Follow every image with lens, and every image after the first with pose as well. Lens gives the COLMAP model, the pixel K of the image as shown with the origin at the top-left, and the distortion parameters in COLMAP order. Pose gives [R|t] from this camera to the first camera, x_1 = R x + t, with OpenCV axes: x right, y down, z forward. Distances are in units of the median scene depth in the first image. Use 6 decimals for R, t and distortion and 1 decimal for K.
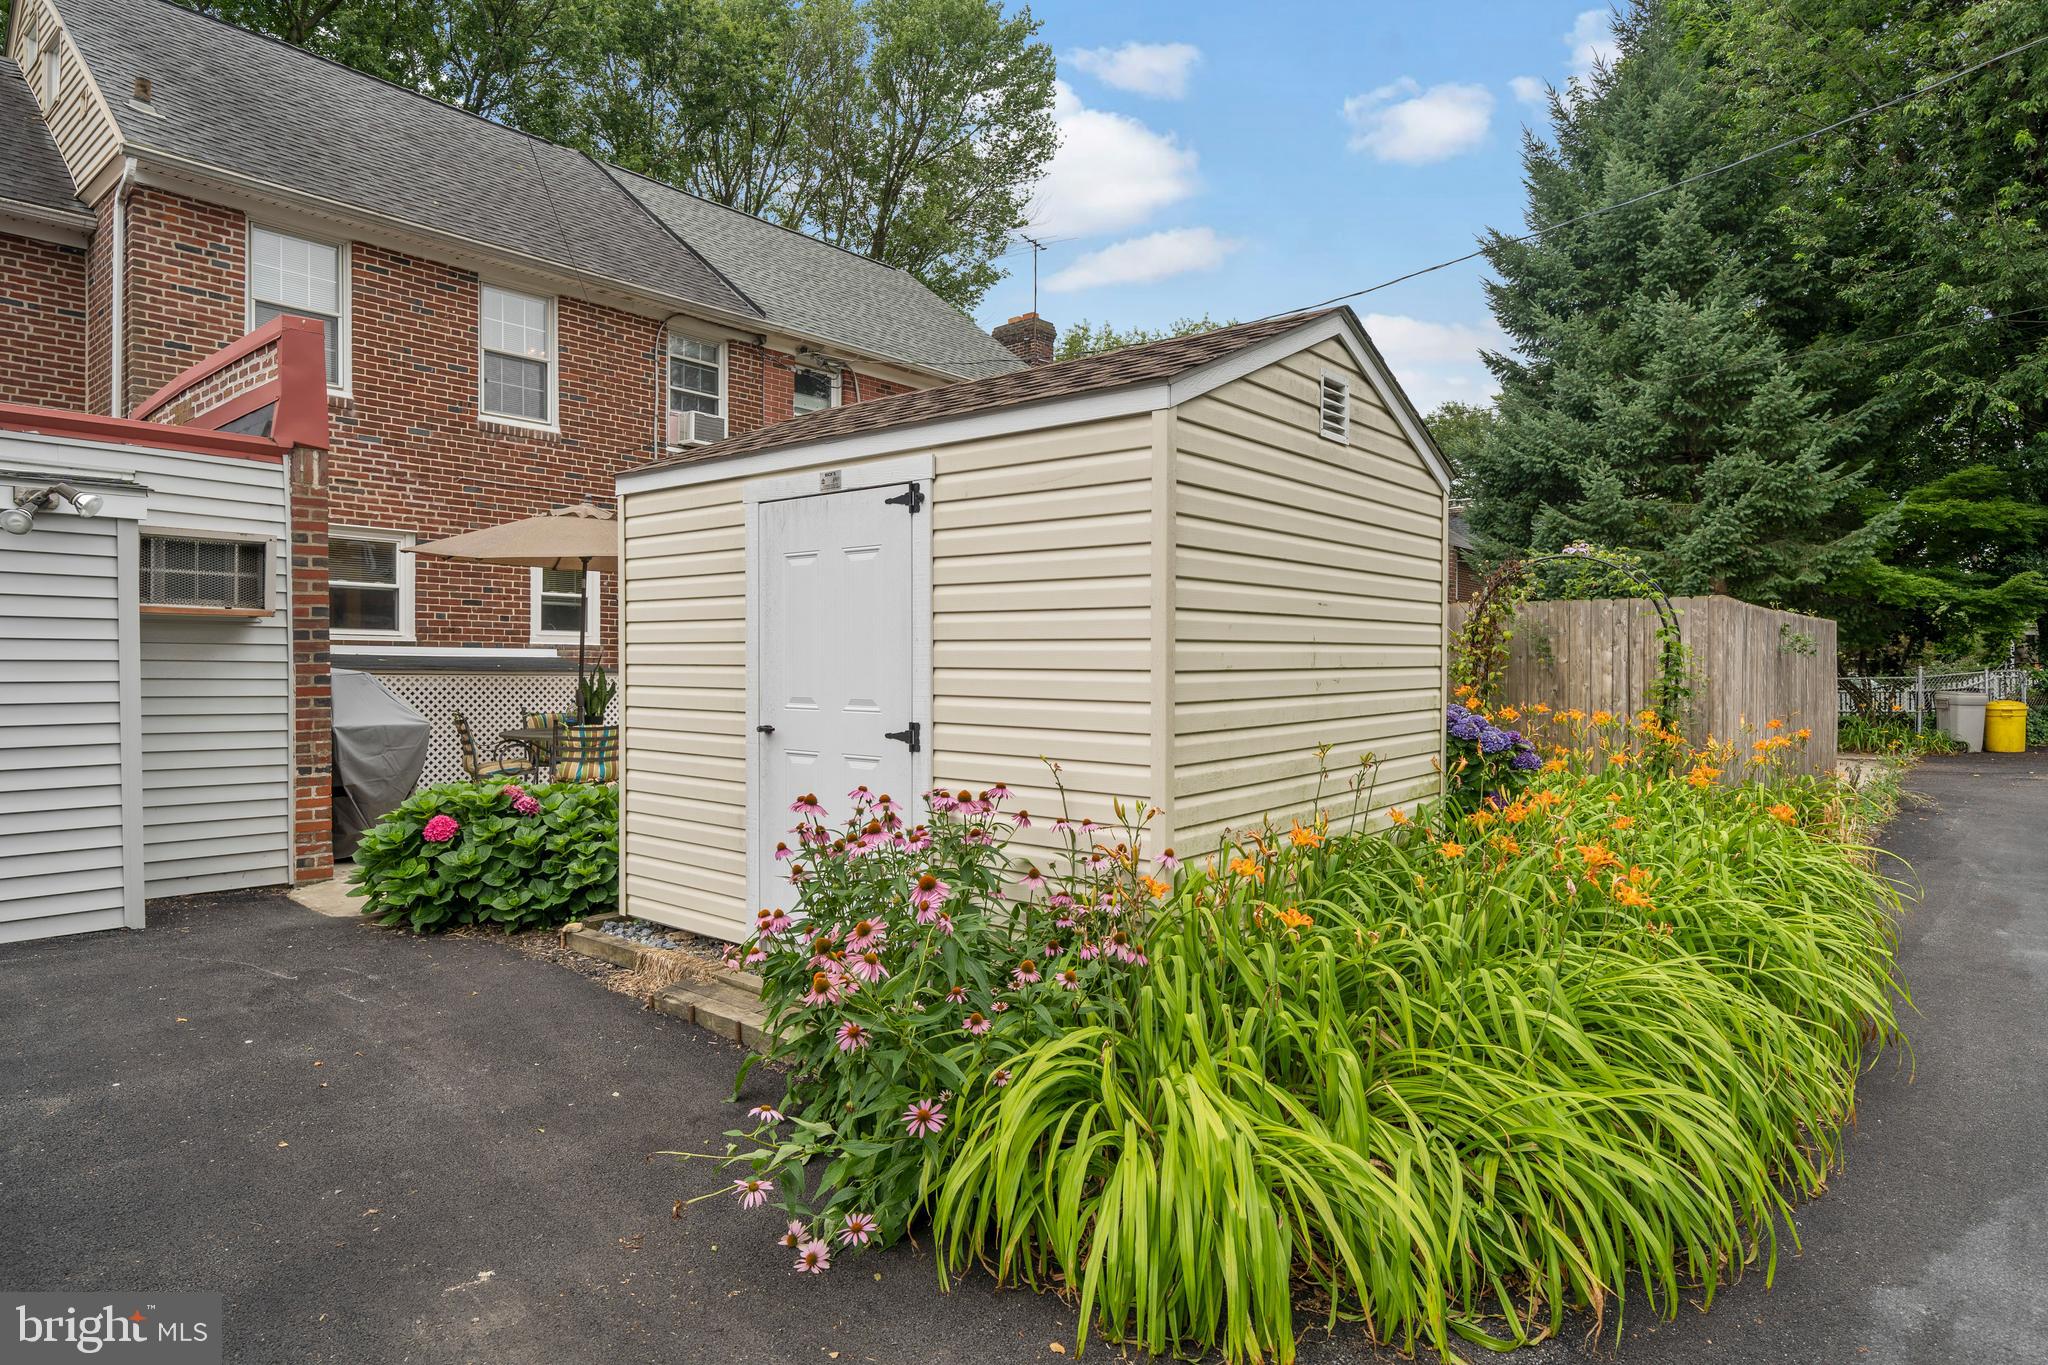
lens RADIAL K [[1138.8, 0, 1025.3], [0, 1138.8, 672.5], [0, 0, 1]] dist [-0.001889, -0.000282]
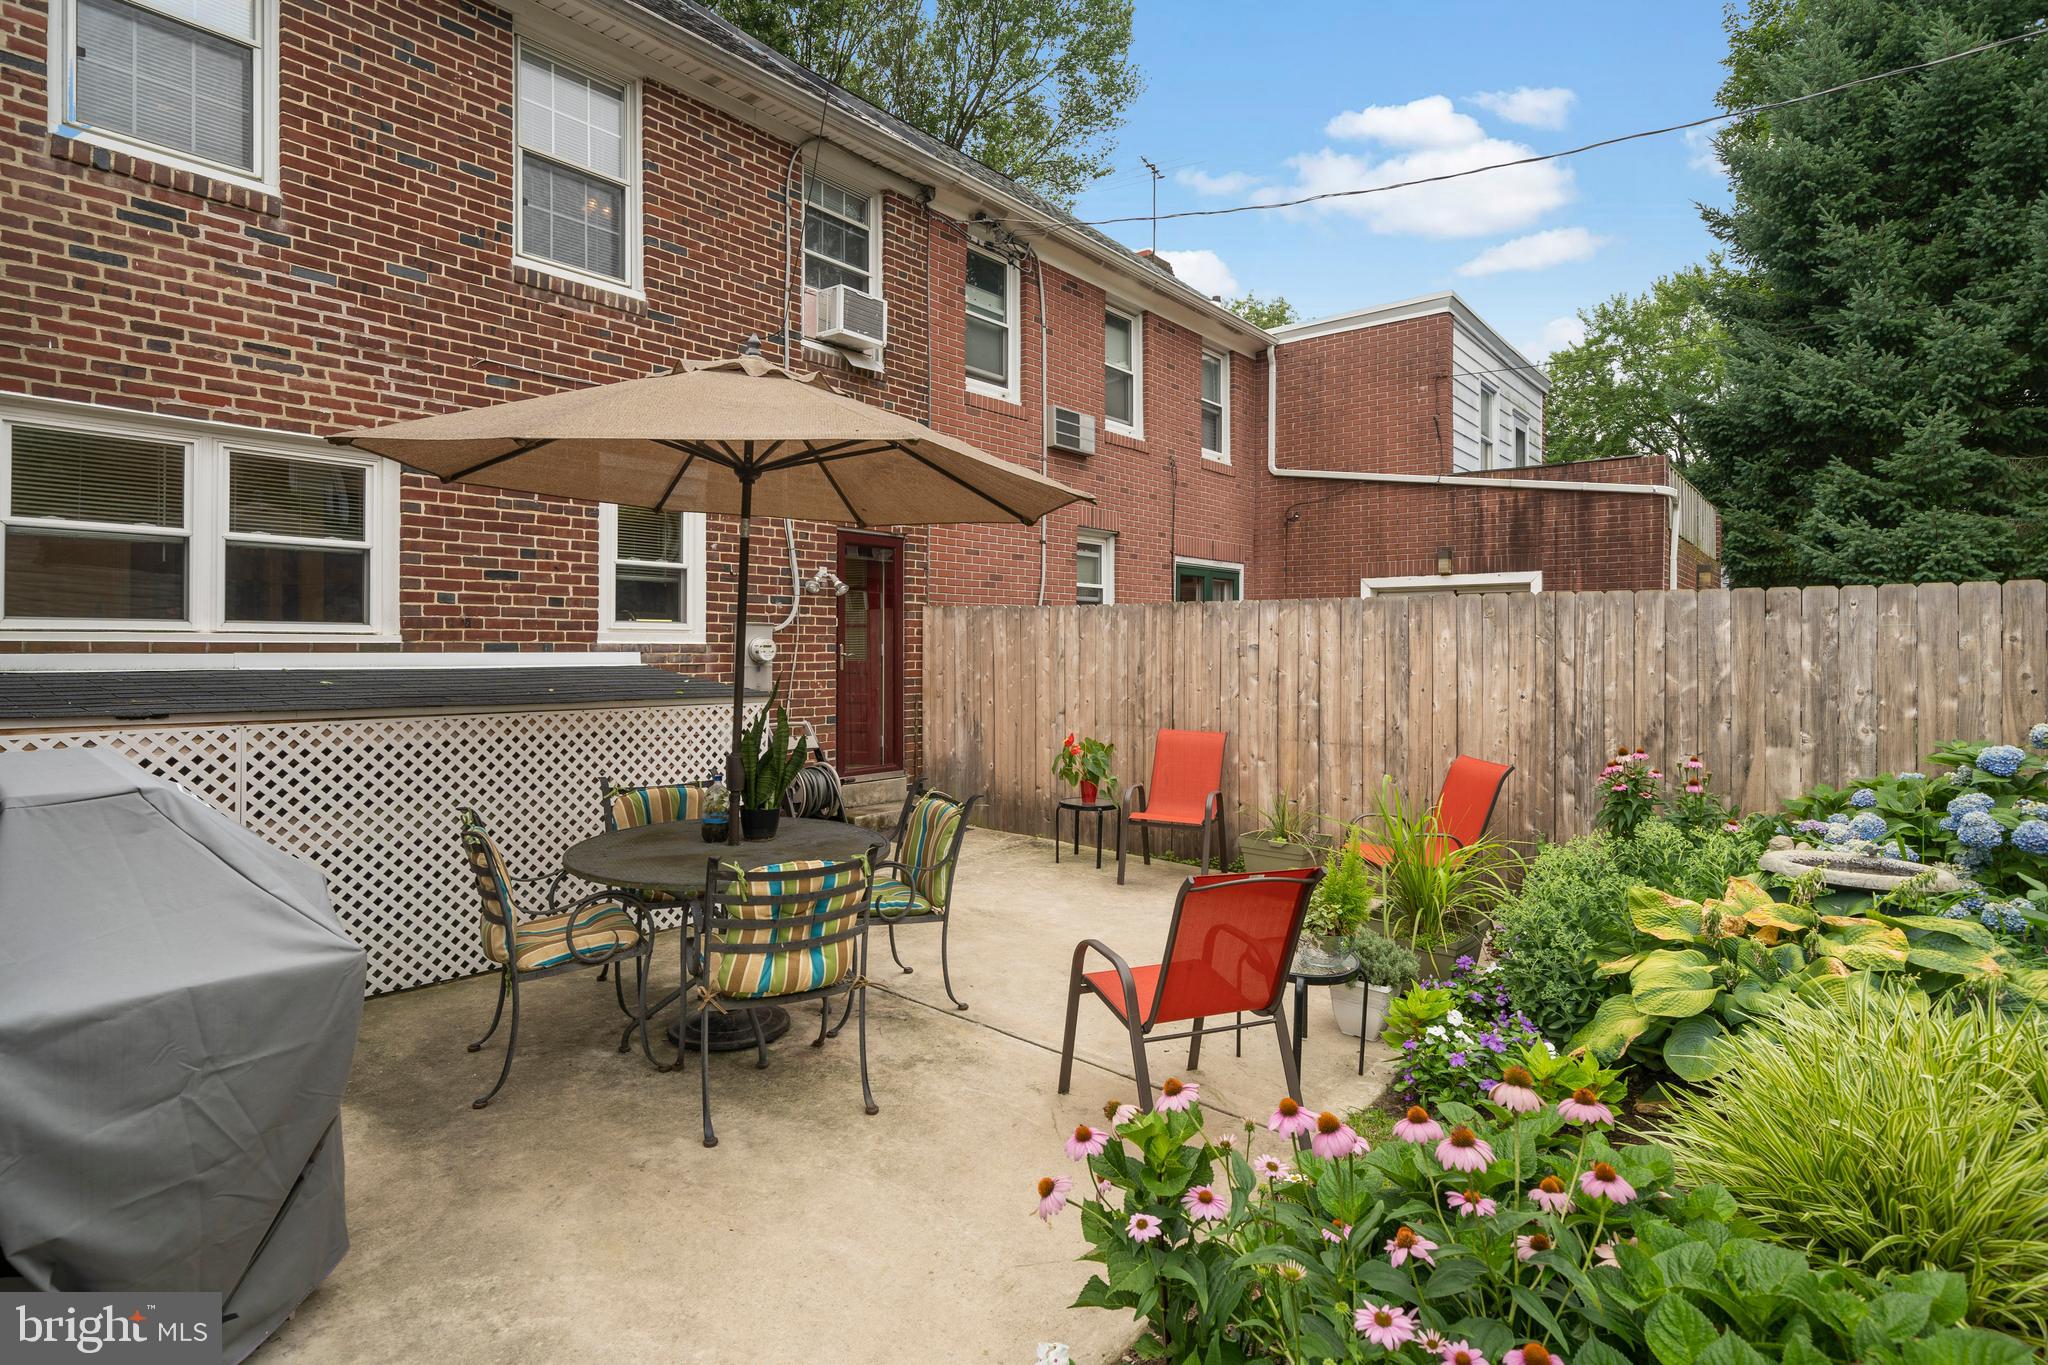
lens RADIAL K [[1034.8, 0, 1025.2], [0, 1034.8, 642.1], [0, 0, 1]] dist [-0.000692, -0.000348]
pose [[0.999821, -0.001352, 0.018862, -0.239043], [0.001462, 0.999982, -0.005795, -0.024805], [-0.018854, 0.005822, 0.999805, 0.488364]]
